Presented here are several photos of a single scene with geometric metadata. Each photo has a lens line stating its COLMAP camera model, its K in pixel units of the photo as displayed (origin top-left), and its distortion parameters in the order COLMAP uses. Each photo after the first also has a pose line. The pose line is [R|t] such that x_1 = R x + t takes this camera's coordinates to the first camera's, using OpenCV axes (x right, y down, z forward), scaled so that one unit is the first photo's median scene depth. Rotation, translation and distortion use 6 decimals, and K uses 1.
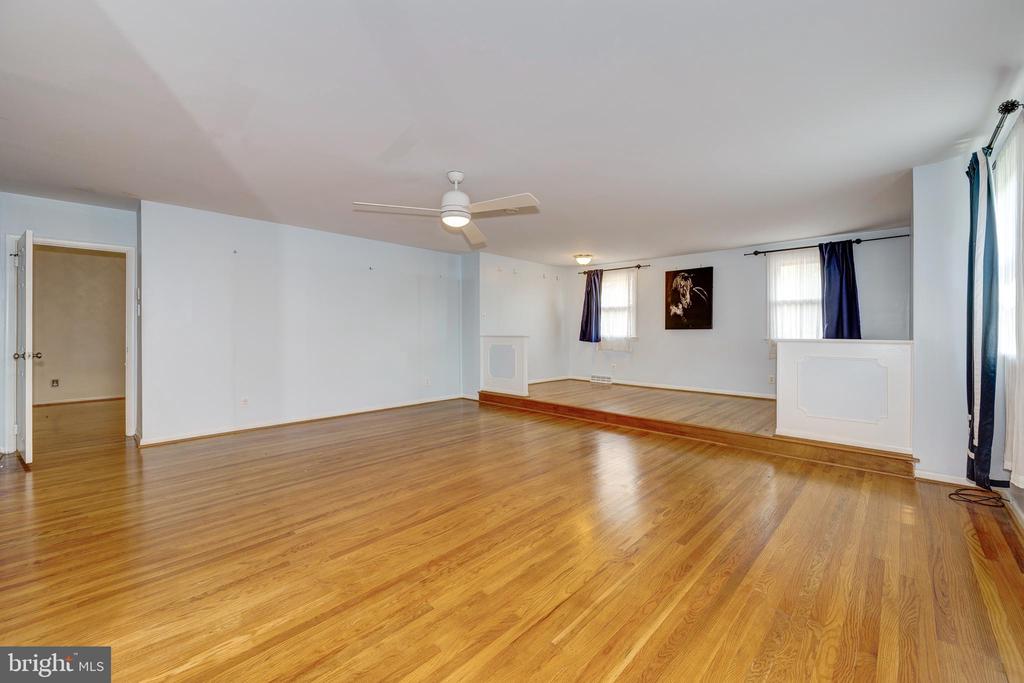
lens RADIAL K [[384.2, 0, 512.3], [0, 384.2, 330.9], [0, 0, 1]] dist [-0.000375, -0.000066]
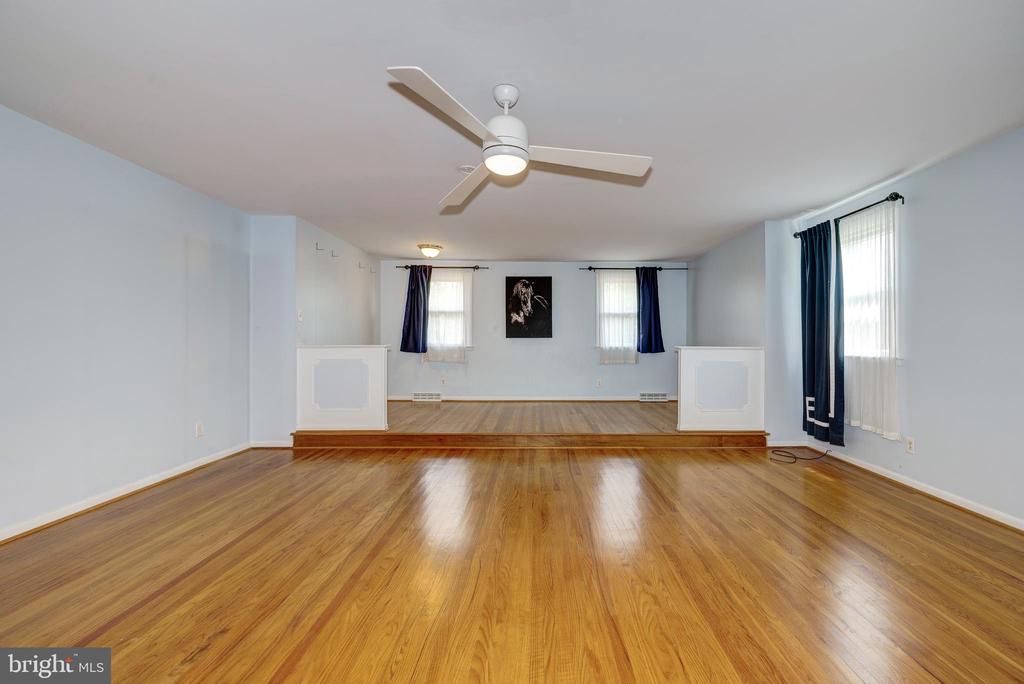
lens RADIAL K [[419.7, 0, 510.8], [0, 419.7, 338.3], [0, 0, 1]] dist [0.001288, -0.000047]
pose [[0.735792, 0.004383, 0.677194, -0.304334], [-0.002711, 0.999990, -0.003527, 0.001042], [-0.677202, 0.000760, 0.735796, 0.245207]]
